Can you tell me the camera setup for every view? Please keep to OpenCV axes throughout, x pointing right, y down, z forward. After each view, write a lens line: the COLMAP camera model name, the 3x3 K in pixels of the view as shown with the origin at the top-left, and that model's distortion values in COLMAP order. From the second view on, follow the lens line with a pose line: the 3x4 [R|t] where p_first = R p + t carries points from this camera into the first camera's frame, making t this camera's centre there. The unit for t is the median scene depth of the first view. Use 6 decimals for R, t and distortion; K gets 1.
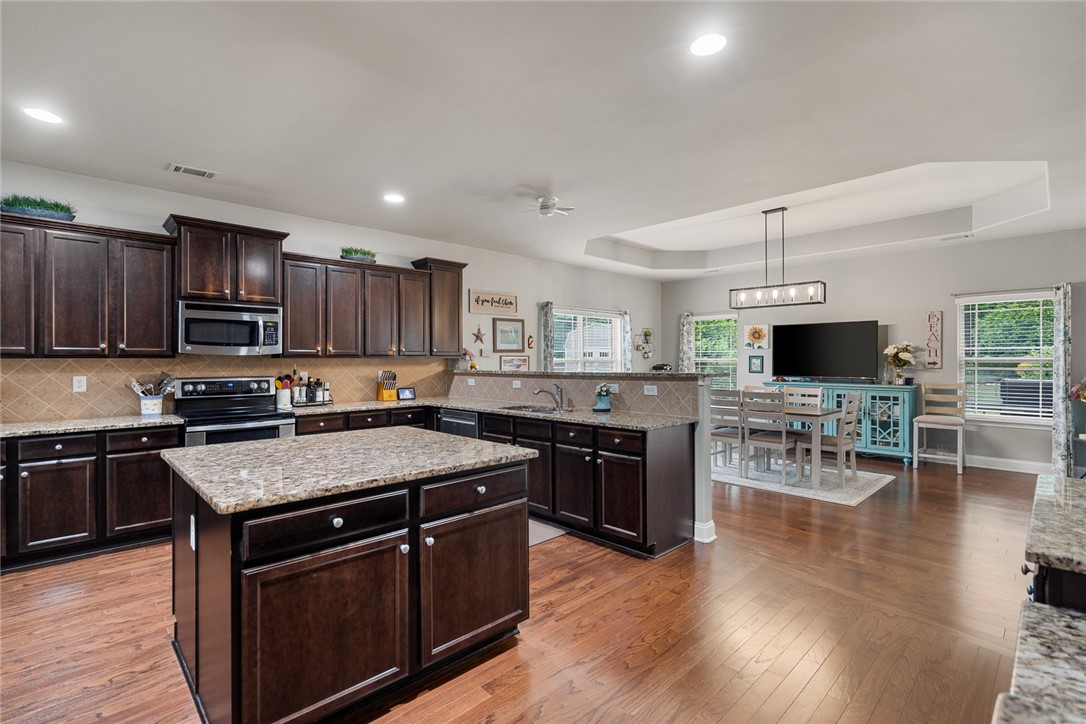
lens RADIAL K [[494.3, 0, 543.0], [0, 494.3, 362.0], [0, 0, 1]] dist [-0.002411, -0.000131]
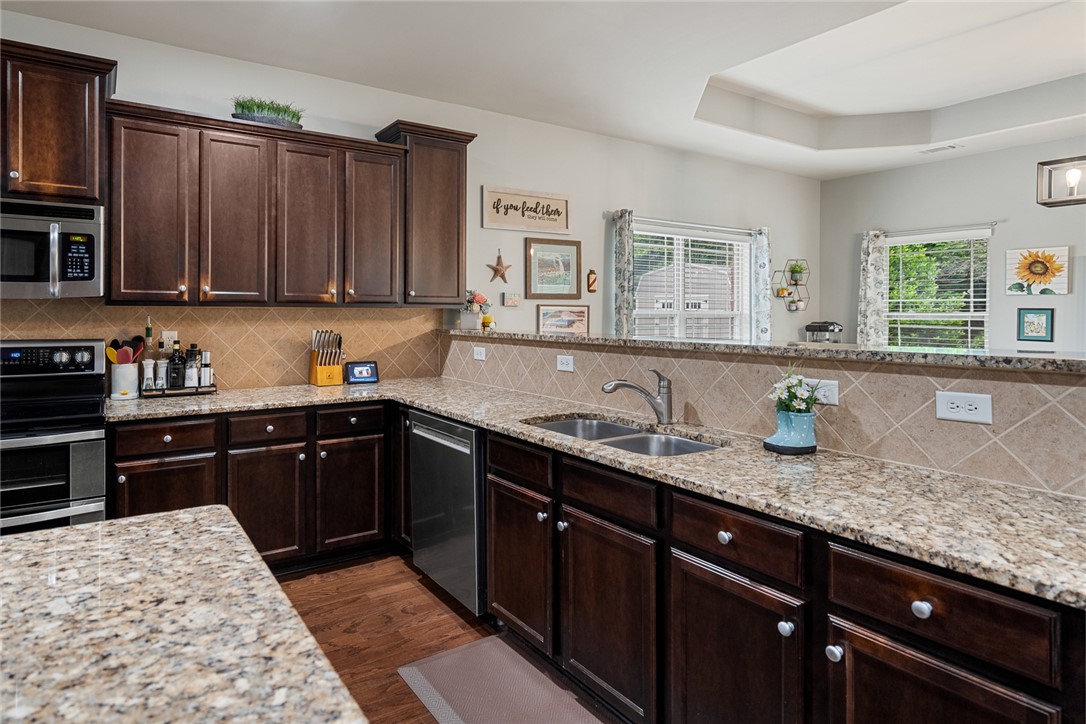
lens RADIAL K [[594.7, 0, 468.6], [0, 594.7, 312.4], [0, 0, 1]] dist [-0.000423, 0.000191]
pose [[0.975503, 0.008286, -0.219829, -0.017442], [-0.009046, 0.999956, -0.002449, -0.002077], [0.219799, 0.004378, 0.975535, 0.407350]]
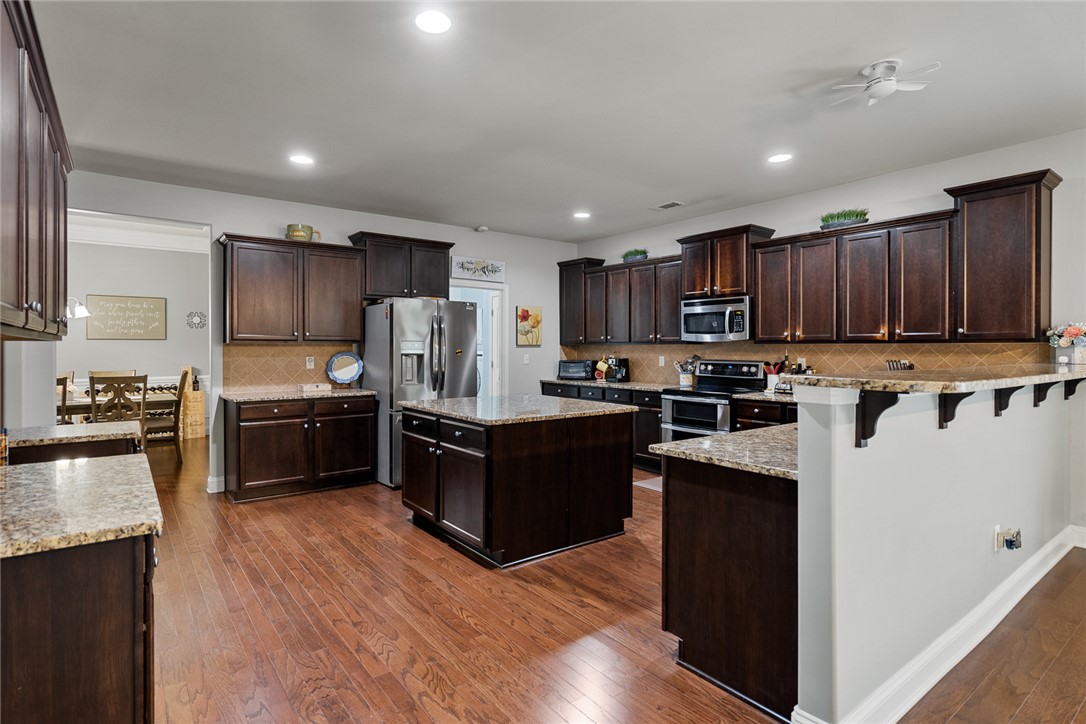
lens RADIAL K [[550.7, 0, 512.1], [0, 550.7, 348.6], [0, 0, 1]] dist [0.000414, 0.000097]
pose [[-0.141622, 0.006357, -0.989900, 0.603639], [-0.004207, 0.999966, 0.007024, -0.003436], [0.989912, 0.005159, -0.141590, 0.566513]]
